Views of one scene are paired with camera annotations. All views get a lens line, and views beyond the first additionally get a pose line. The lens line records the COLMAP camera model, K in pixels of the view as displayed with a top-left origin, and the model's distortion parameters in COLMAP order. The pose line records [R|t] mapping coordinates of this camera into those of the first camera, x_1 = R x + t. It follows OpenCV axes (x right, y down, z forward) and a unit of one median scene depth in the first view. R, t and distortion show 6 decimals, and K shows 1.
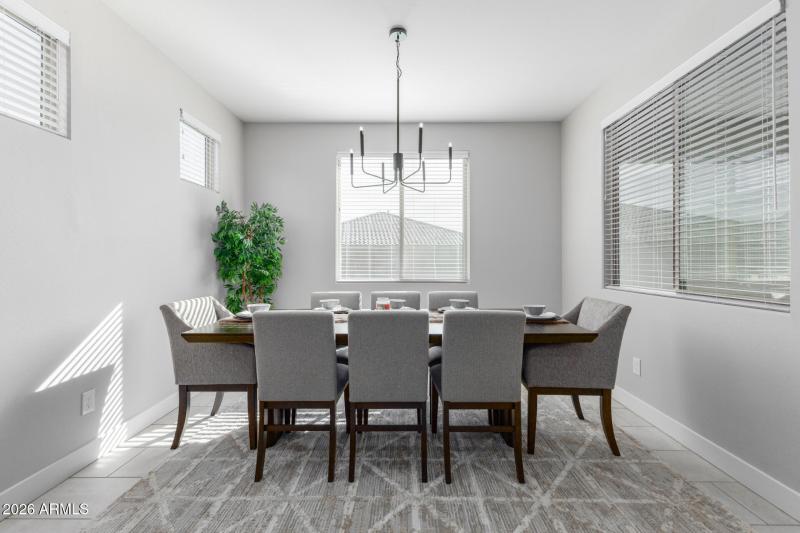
lens RADIAL K [[366.7, 0, 402.5], [0, 366.7, 264.3], [0, 0, 1]] dist [0.000594, 0.000049]
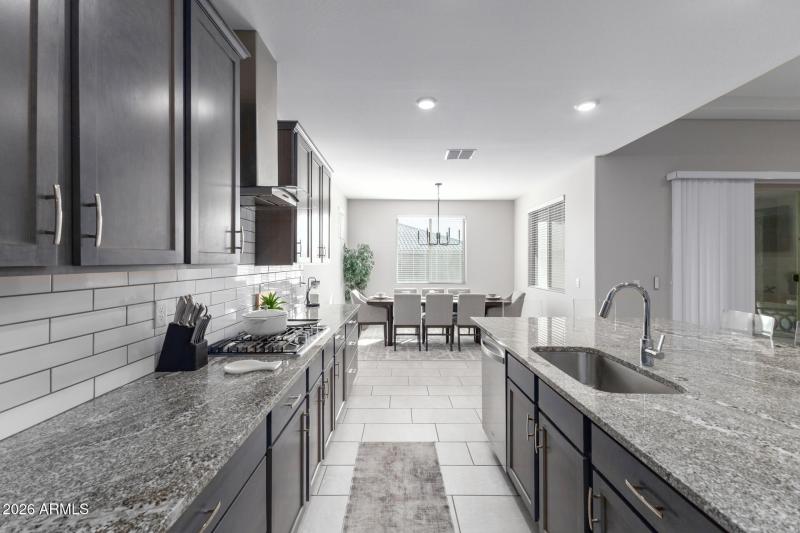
lens RADIAL K [[366.7, 0, 402.5], [0, 366.7, 264.3], [0, 0, 1]] dist [0.000594, 0.000049]
pose [[0.999943, -0.000135, 0.010700, -0.281422], [0.000180, 0.999991, -0.004192, -0.074357], [-0.010700, 0.004194, 0.999934, -1.492016]]
